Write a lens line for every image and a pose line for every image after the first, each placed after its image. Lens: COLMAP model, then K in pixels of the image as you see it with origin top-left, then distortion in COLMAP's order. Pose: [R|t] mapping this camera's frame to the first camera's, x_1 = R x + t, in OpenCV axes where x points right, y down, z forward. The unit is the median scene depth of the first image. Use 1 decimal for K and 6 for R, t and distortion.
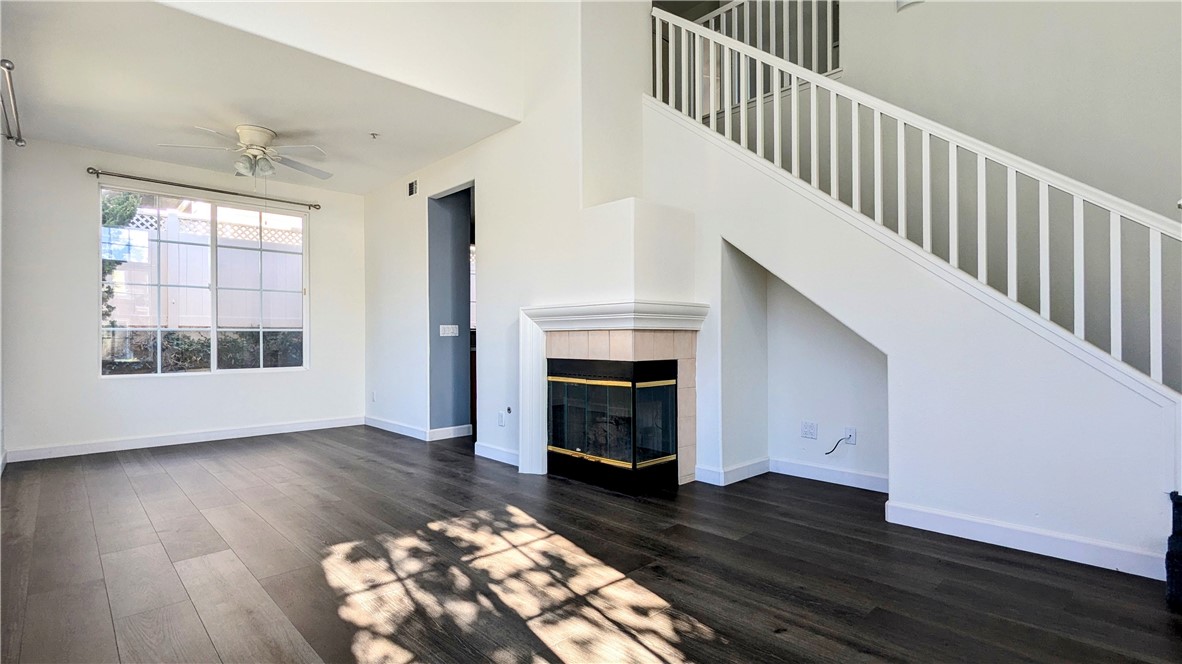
lens RADIAL K [[557.4, 0, 590.5], [0, 557.4, 332.5], [0, 0, 1]] dist [0.000968, -0.000954]
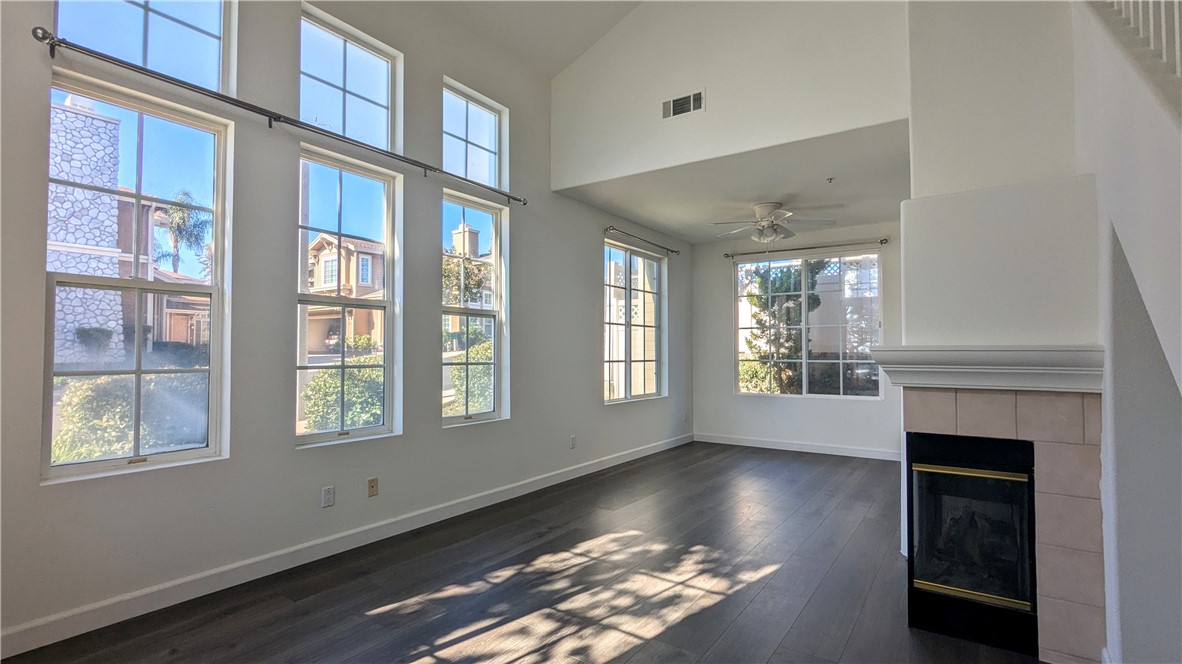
lens RADIAL K [[557.4, 0, 591.2], [0, 557.4, 336.3], [0, 0, 1]] dist [0.000968, -0.000954]
pose [[0.211804, -0.023142, -0.977038, 0.981768], [0.004333, 0.999732, -0.022740, -0.079021], [0.977303, 0.000583, 0.211847, 0.656433]]
